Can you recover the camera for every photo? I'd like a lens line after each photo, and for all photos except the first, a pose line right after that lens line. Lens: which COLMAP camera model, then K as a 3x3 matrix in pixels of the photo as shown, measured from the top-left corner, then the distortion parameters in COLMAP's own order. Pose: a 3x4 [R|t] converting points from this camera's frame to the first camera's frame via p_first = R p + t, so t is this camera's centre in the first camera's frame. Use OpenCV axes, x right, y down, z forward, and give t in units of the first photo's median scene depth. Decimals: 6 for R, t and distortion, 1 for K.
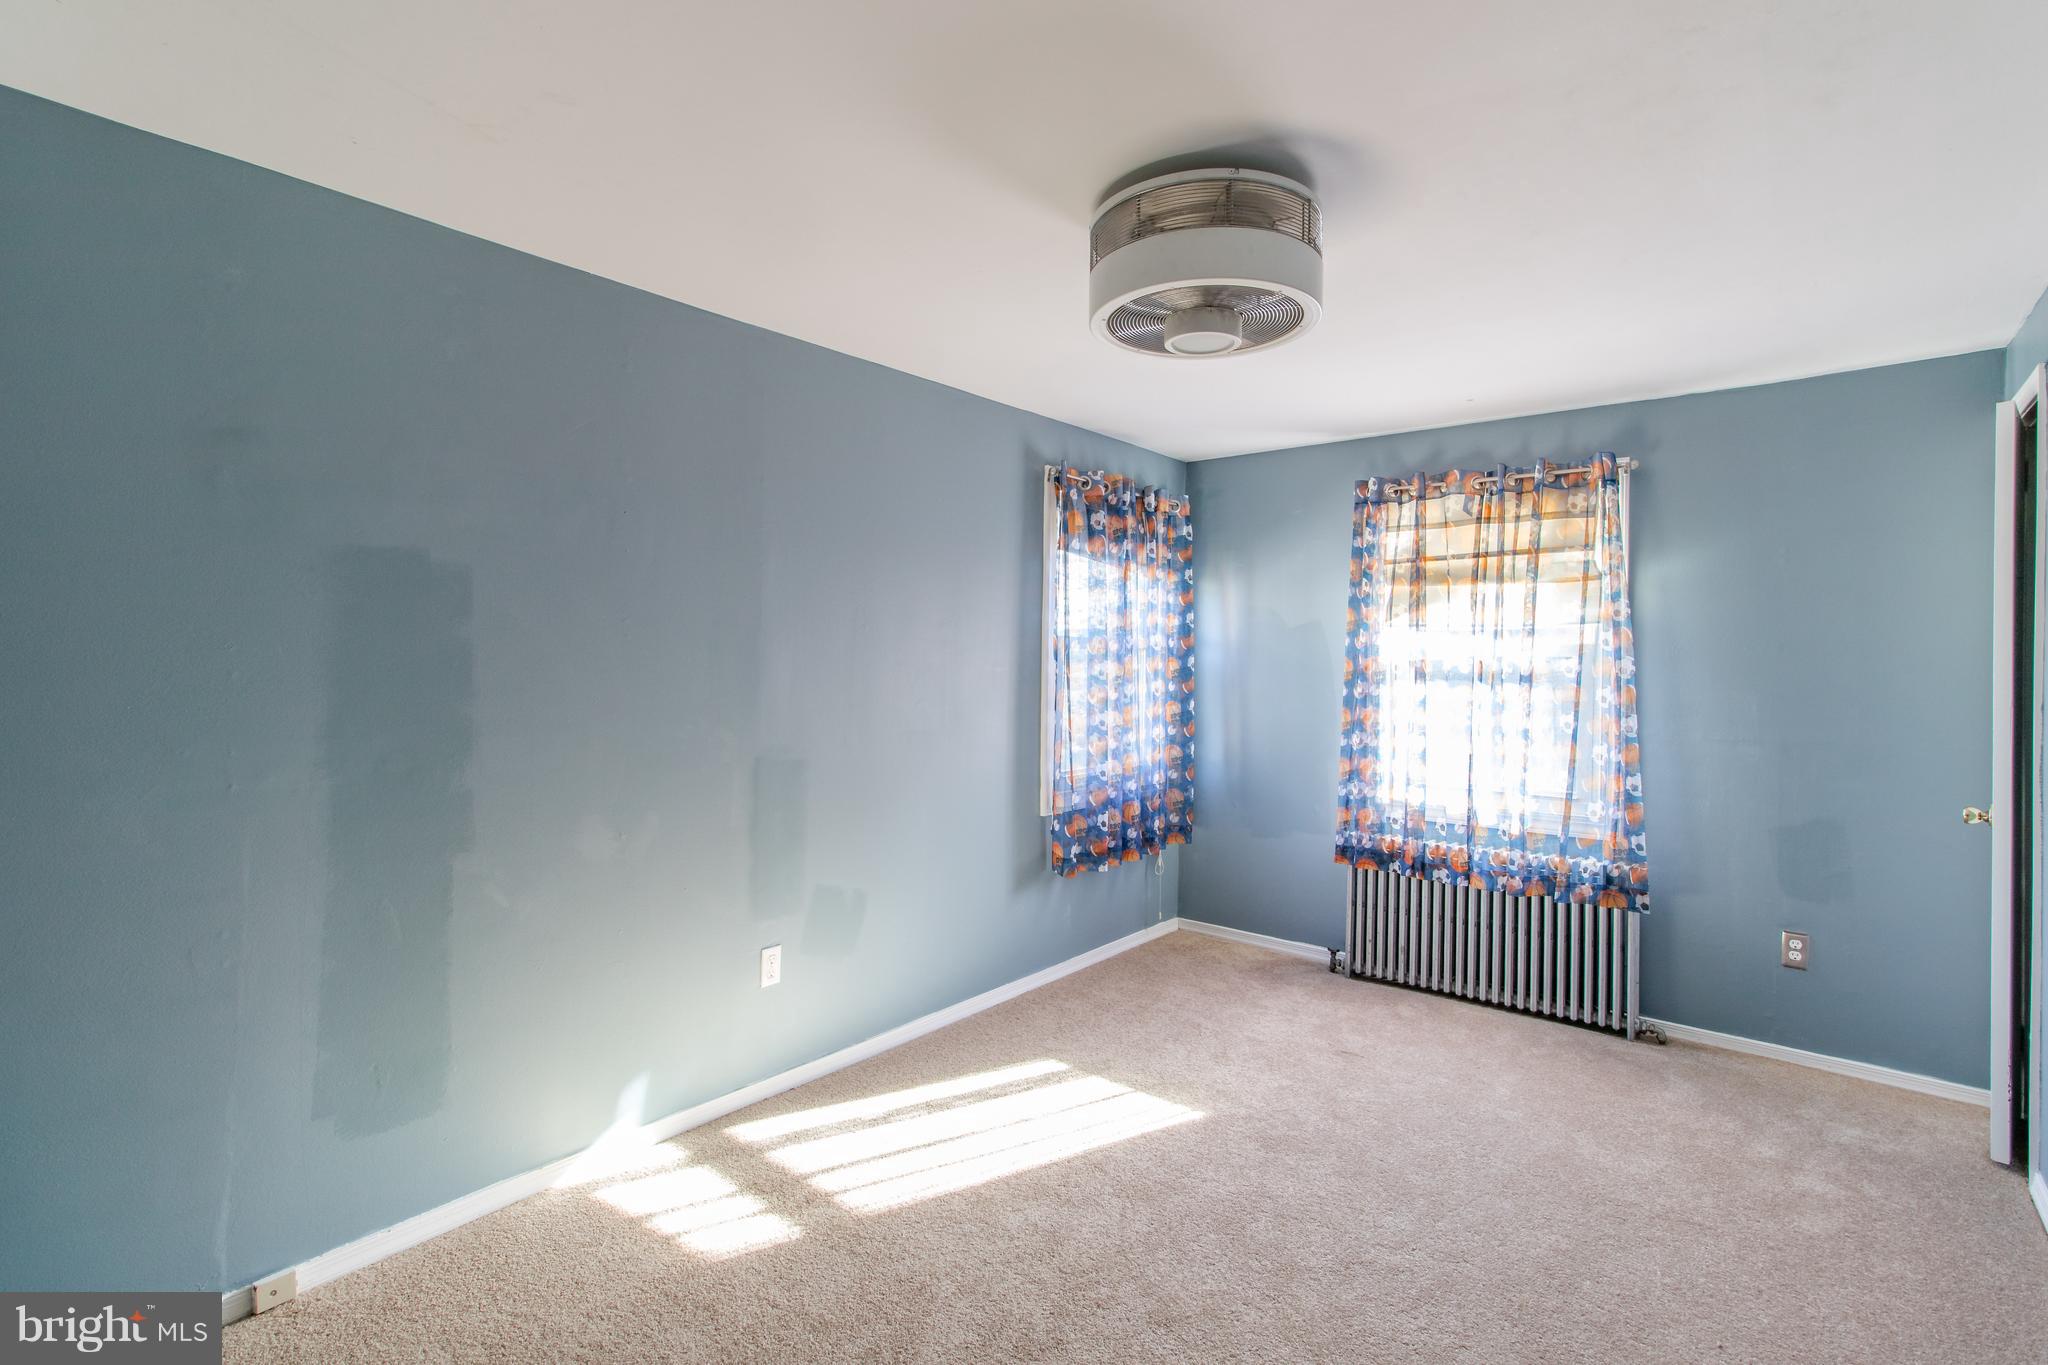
lens RADIAL K [[946.7, 0, 1043.1], [0, 946.7, 666.9], [0, 0, 1]] dist [0.000263, -0.000413]
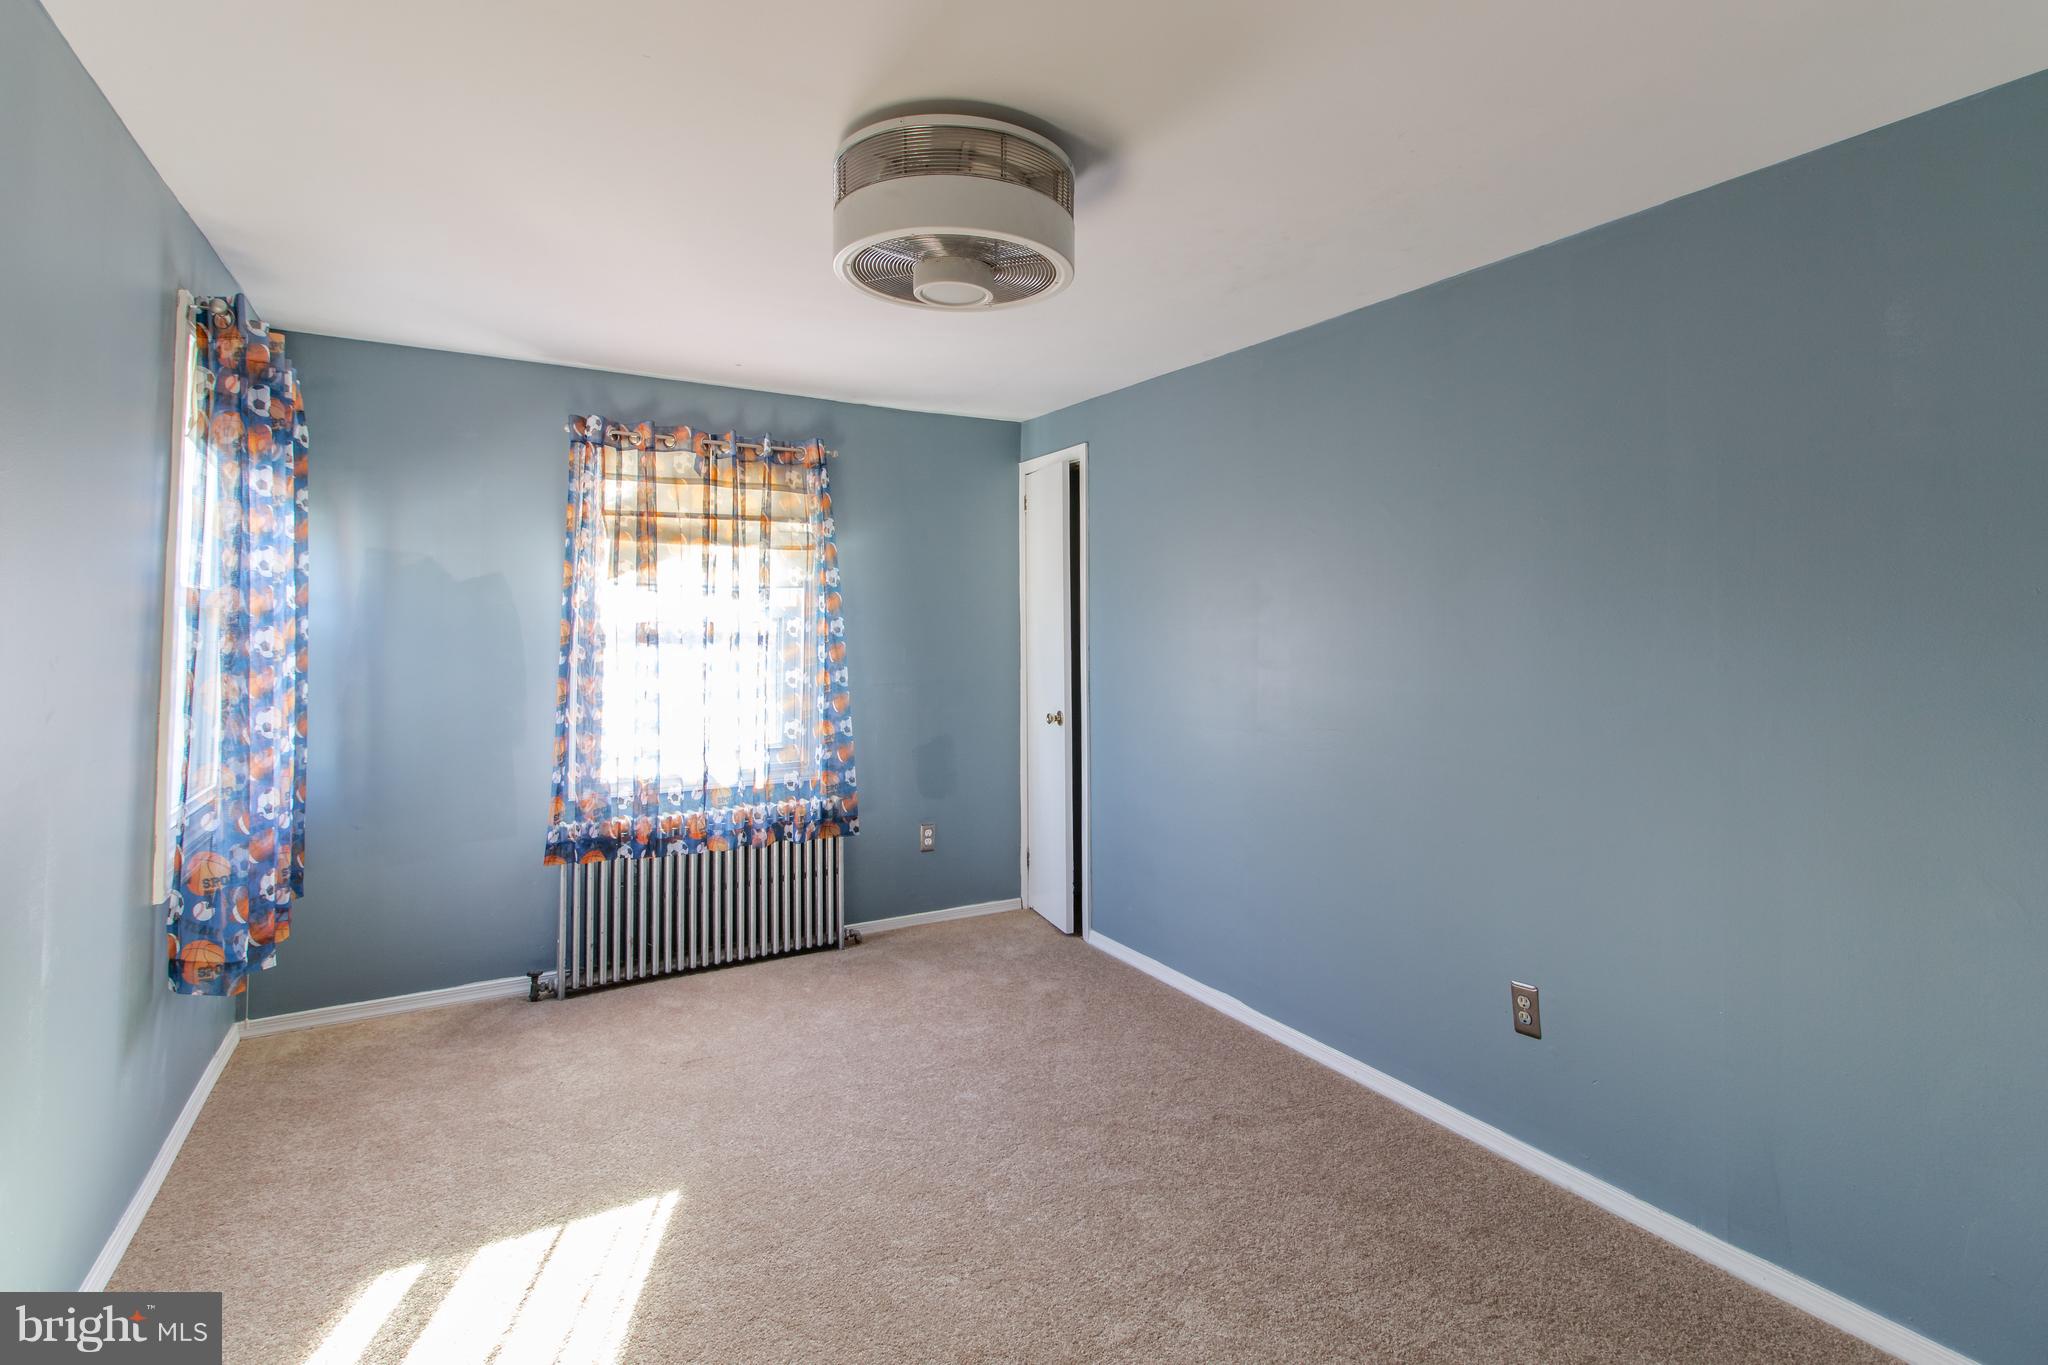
lens RADIAL K [[985.0, 0, 1027.1], [0, 985.0, 591.5], [0, 0, 1]] dist [-0.000003, 0.000419]
pose [[0.341913, 0.024023, 0.939425, -0.393028], [0.012155, 0.999477, -0.029982, -0.003216], [-0.939653, 0.021670, 0.341442, 0.325074]]
